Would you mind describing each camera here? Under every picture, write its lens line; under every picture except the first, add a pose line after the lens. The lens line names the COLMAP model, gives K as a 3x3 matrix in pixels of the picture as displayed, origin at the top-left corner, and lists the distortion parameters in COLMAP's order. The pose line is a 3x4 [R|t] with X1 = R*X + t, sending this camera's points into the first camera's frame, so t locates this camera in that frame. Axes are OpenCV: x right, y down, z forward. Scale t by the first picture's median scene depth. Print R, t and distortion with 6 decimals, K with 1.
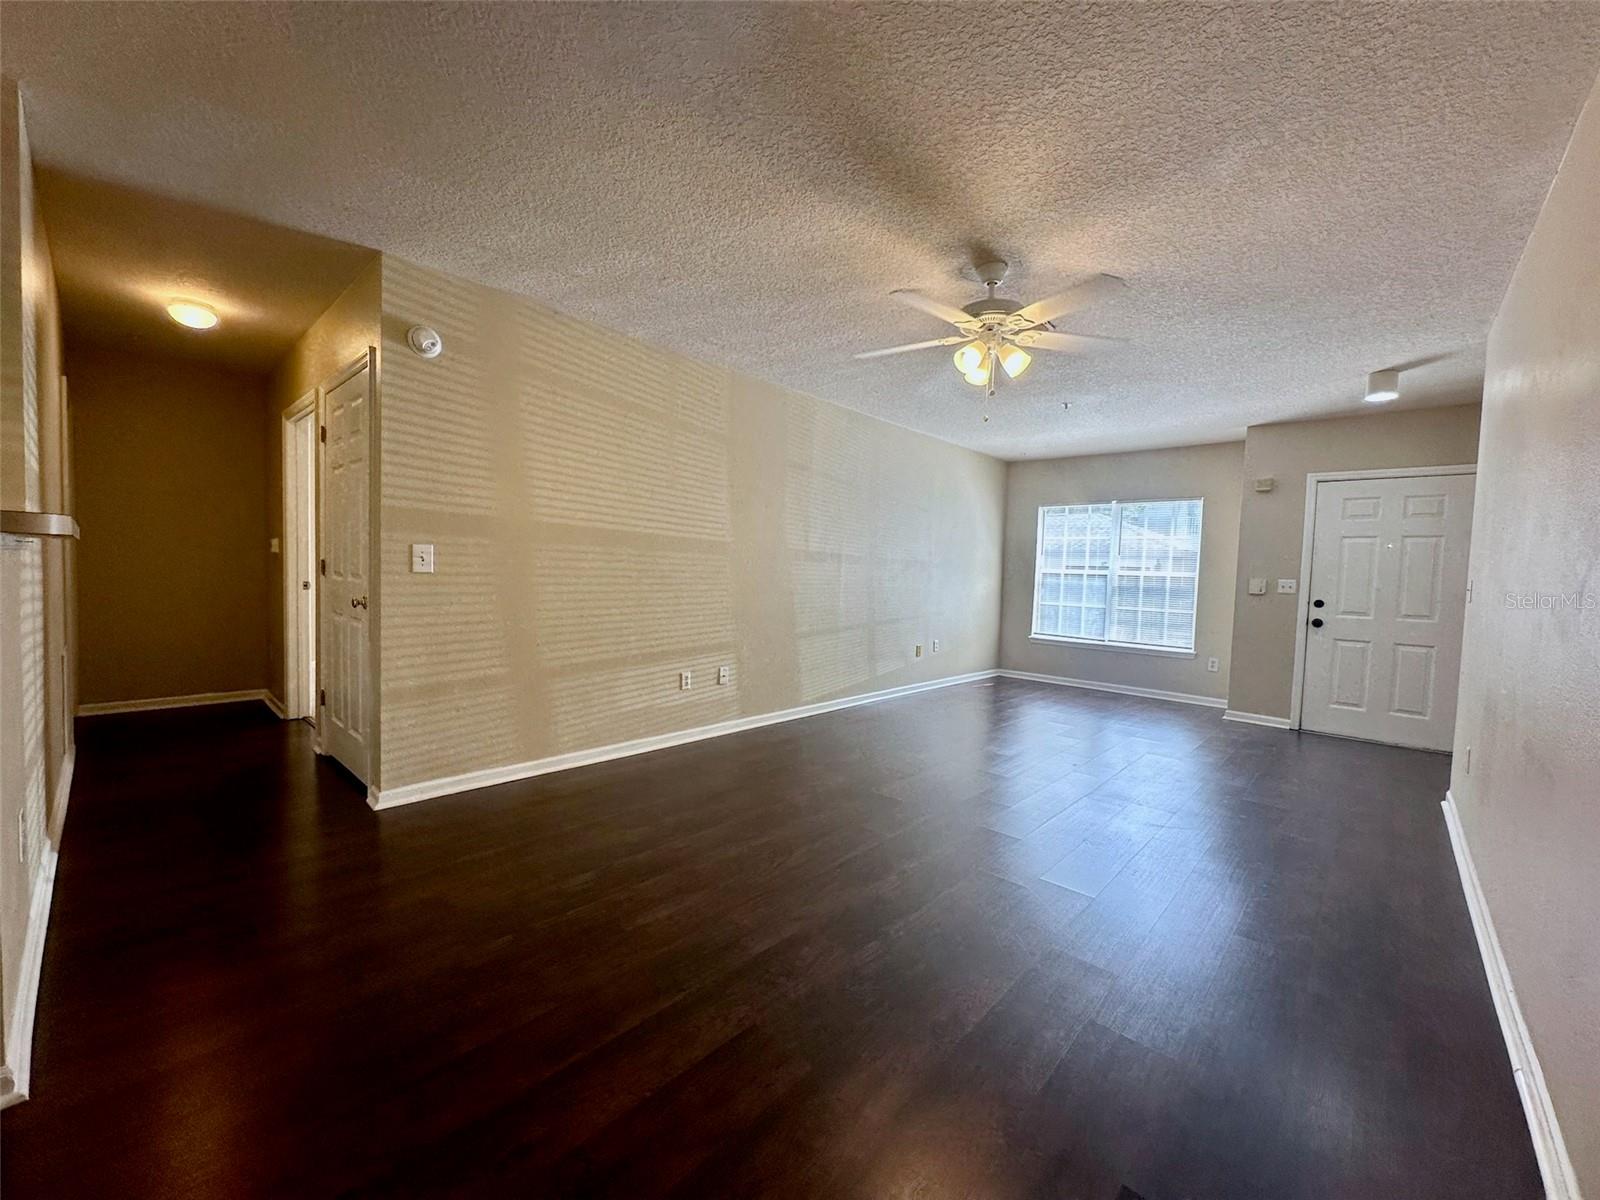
lens RADIAL K [[642.7, 0, 795.0], [0, 642.7, 606.0], [0, 0, 1]] dist [-0.001902, -0.000013]
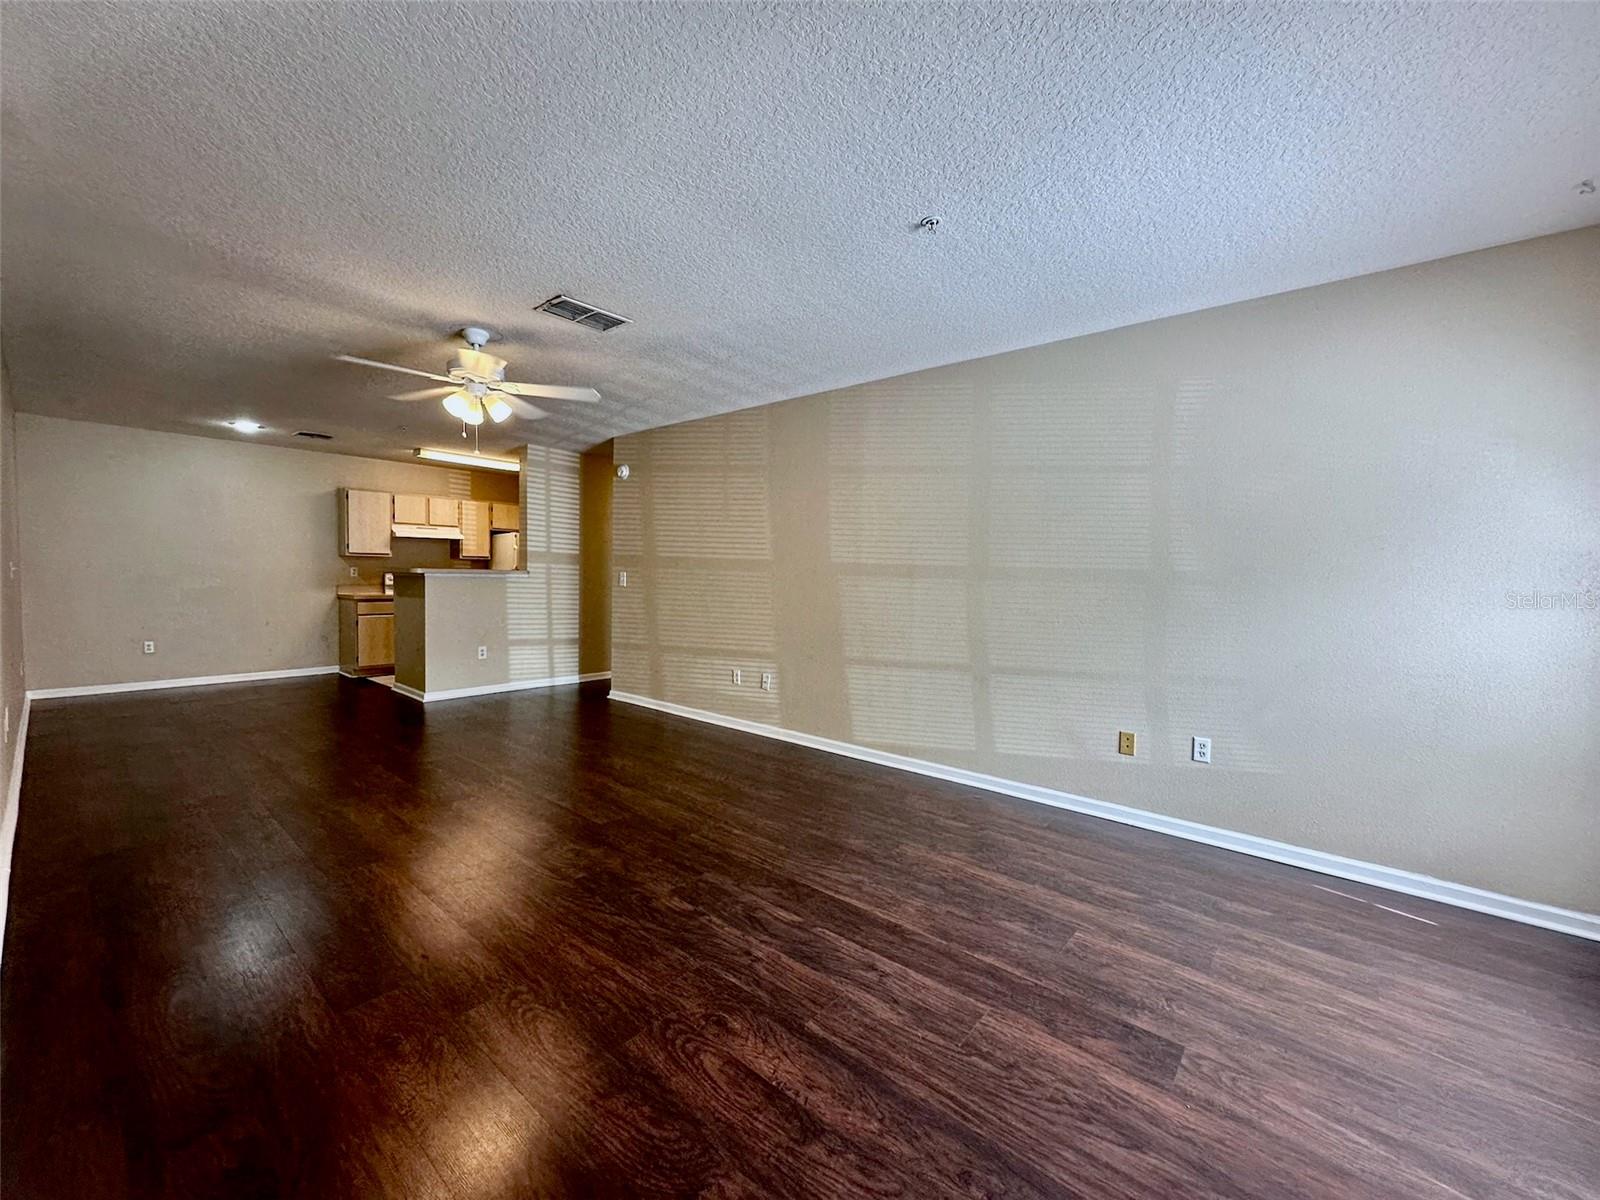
lens RADIAL K [[642.7, 0, 801.0], [0, 642.7, 590.5], [0, 0, 1]] dist [-0.001902, -0.000013]
pose [[0.046861, -0.003611, -0.998895, 1.026537], [-0.067938, 0.997666, -0.006794, -0.045556], [0.996588, 0.068182, 0.046506, 1.034469]]
